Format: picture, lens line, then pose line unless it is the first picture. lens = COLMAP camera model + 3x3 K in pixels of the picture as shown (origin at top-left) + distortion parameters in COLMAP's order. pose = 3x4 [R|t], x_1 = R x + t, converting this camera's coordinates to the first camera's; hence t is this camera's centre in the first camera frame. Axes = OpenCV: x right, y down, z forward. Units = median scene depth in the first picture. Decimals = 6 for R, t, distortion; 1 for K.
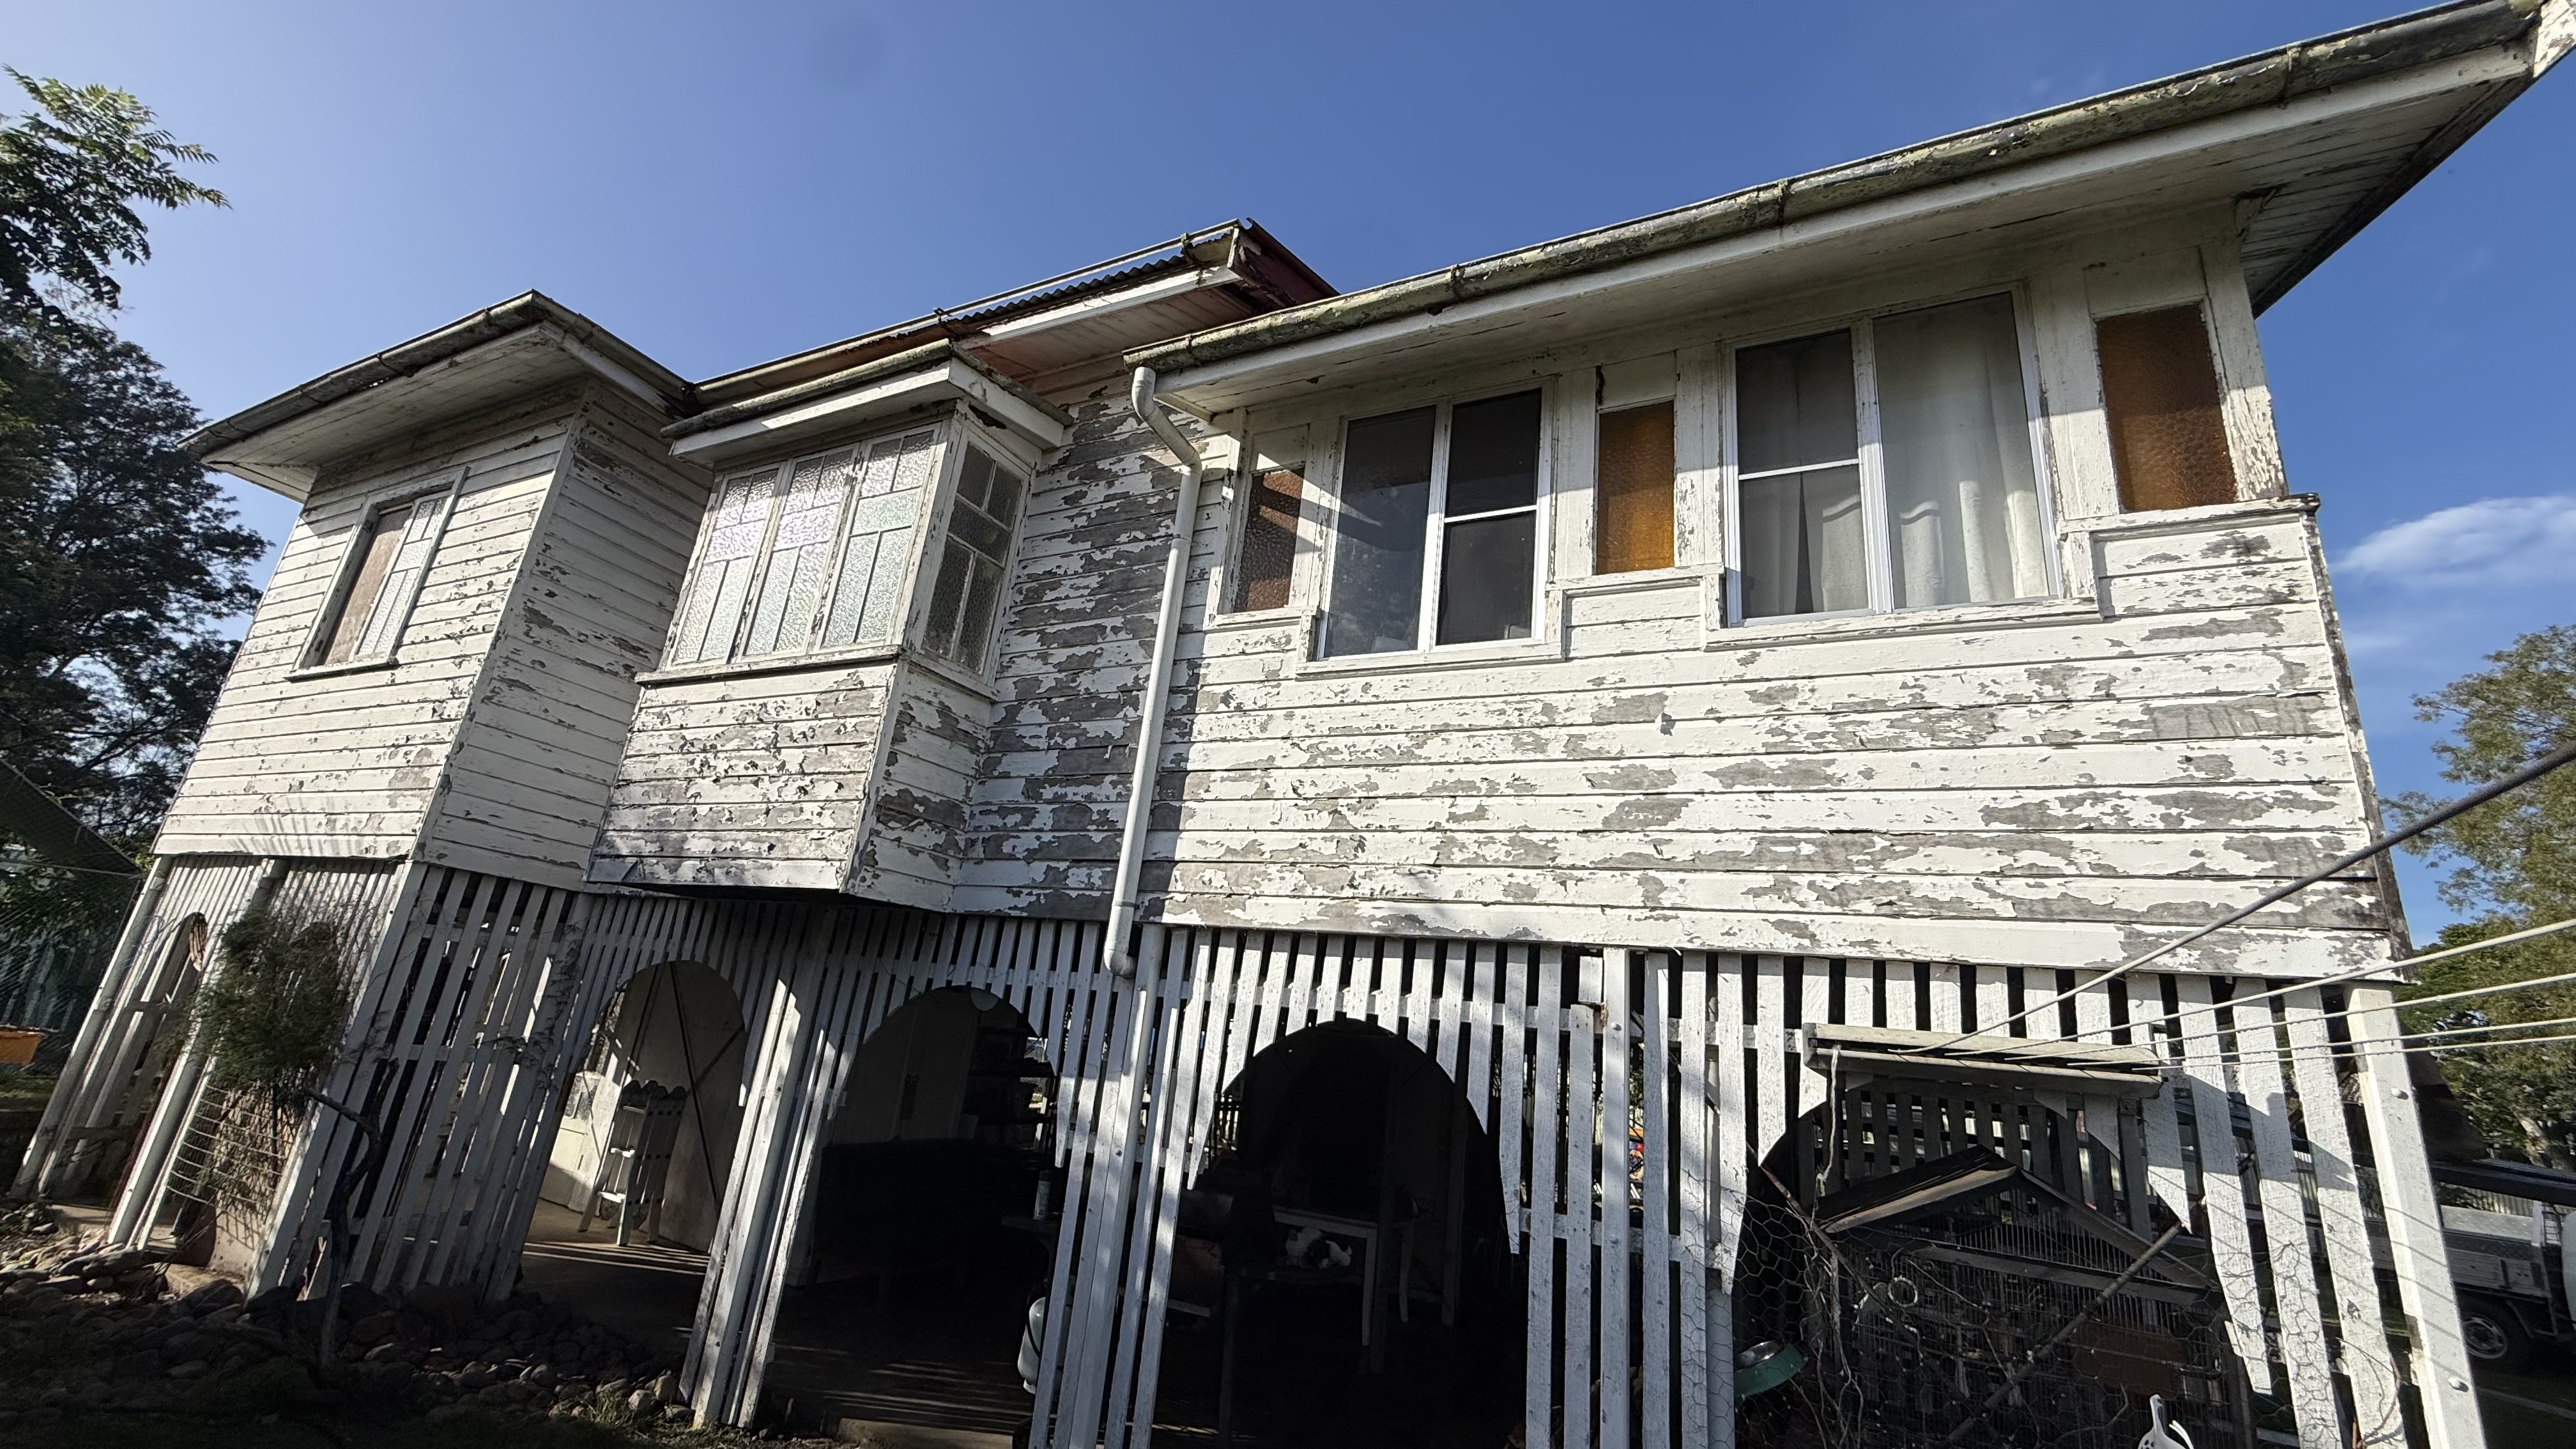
lens RADIAL K [[1046.8, 0, 1288.0], [0, 1046.8, 724.5], [0, 0, 1]] dist [0.016760, -0.009001]
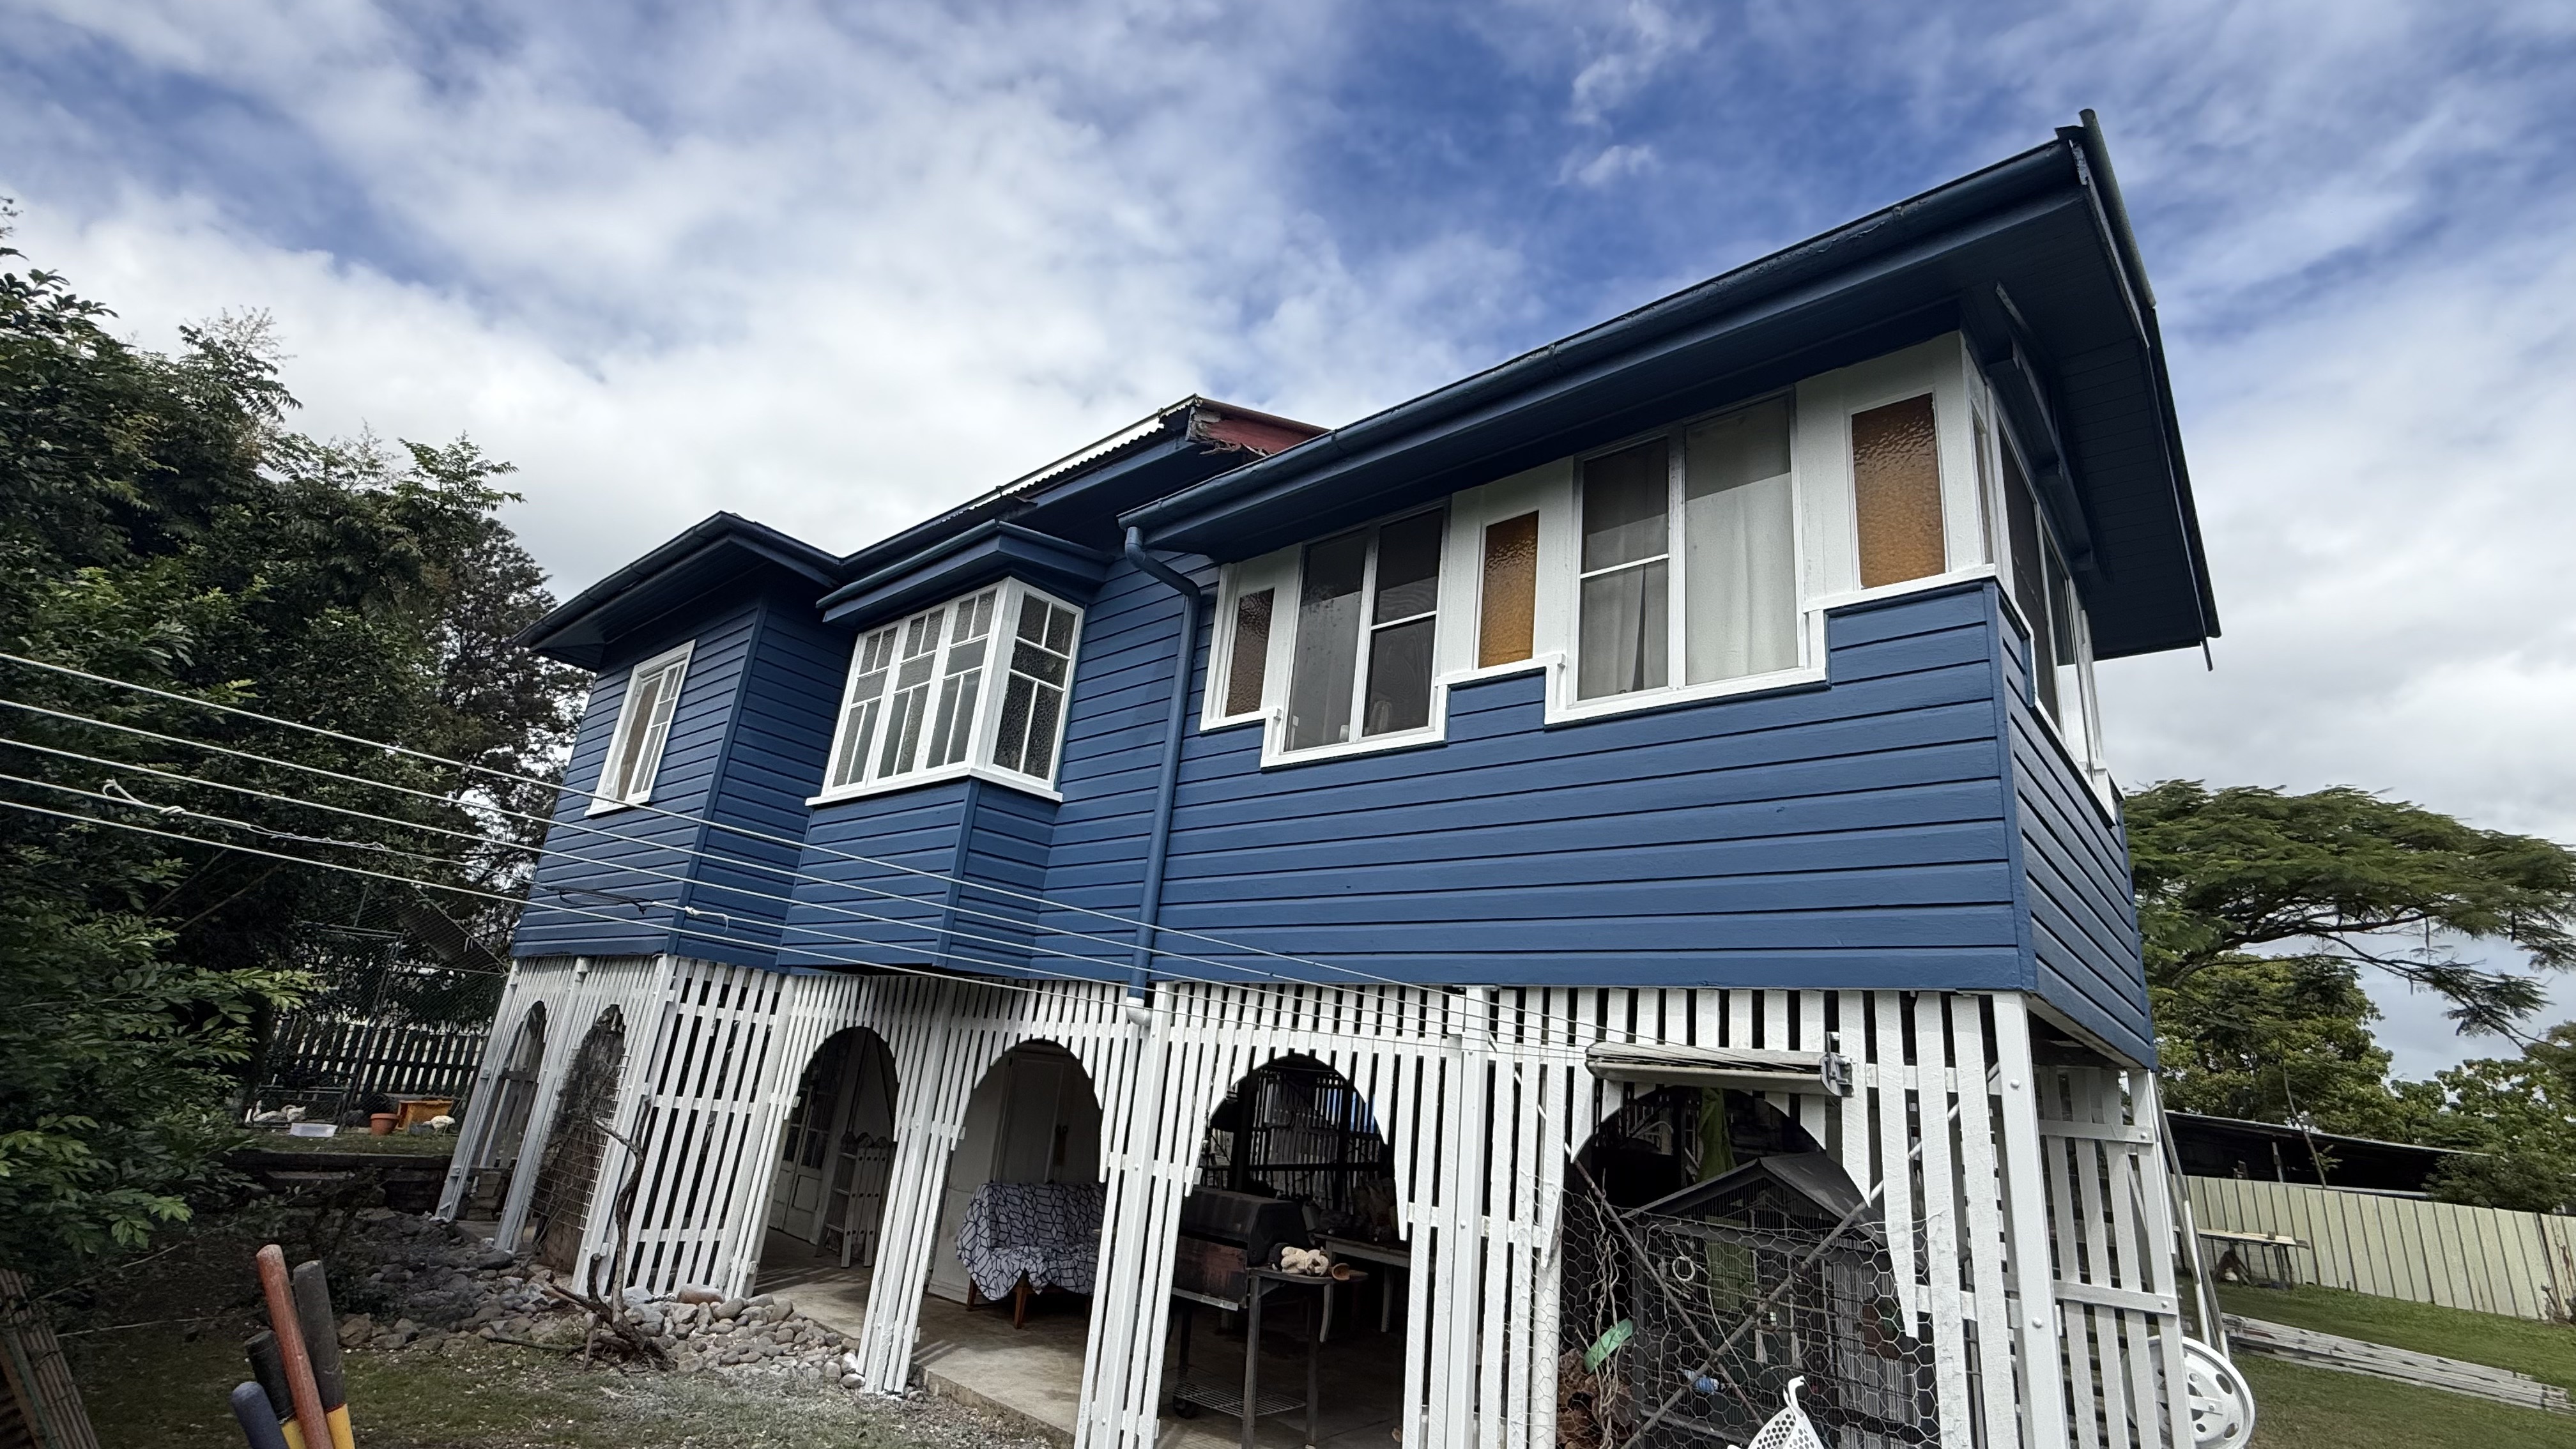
lens RADIAL K [[1151.6, 0, 1290.1], [0, 1151.6, 700.6], [0, 0, 1]] dist [-0.001275, 0.000022]
pose [[0.968095, -0.099184, -0.230119, 0.293778], [0.087926, 0.994396, -0.058698, -0.037377], [0.234651, 0.036592, 0.971391, -0.234042]]
